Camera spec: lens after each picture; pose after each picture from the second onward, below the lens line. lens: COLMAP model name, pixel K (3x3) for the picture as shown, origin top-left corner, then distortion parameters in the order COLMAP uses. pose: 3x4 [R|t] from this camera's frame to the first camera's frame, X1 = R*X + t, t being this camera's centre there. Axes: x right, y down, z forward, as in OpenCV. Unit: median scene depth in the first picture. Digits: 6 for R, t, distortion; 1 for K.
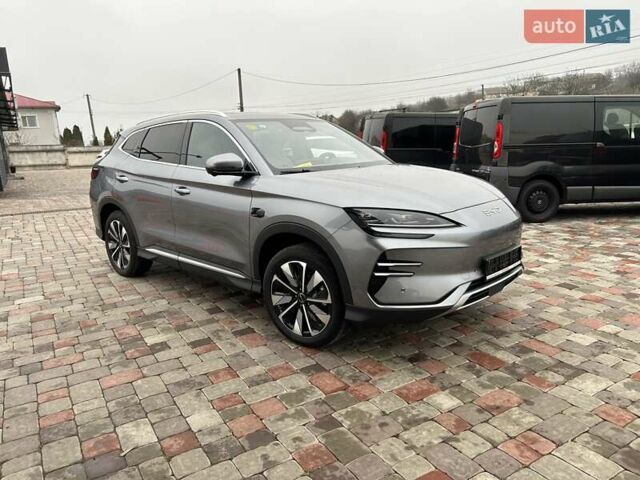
lens RADIAL K [[480.7, 0, 318.7], [0, 480.7, 238.1], [0, 0, 1]] dist [0.042522, -0.041942]
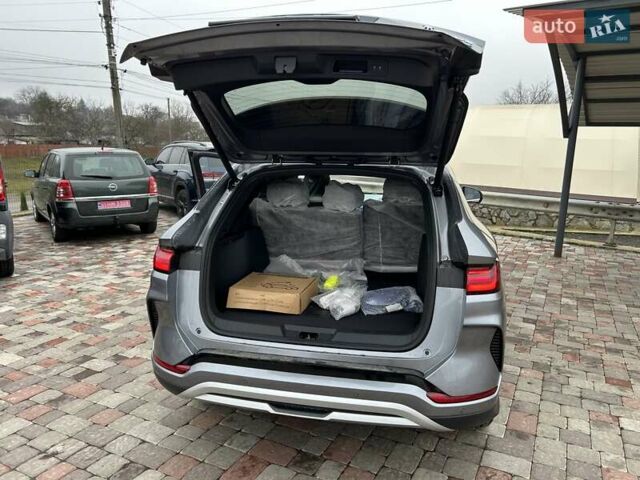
lens RADIAL K [[480.7, 0, 324.9], [0, 480.7, 241.3], [0, 0, 1]] dist [0.042522, -0.041942]
pose [[-0.530496, -0.127701, 0.838013, -1.223091], [0.171092, 0.952112, 0.253397, -0.480740], [-0.830242, 0.277803, -0.483243, 2.212918]]
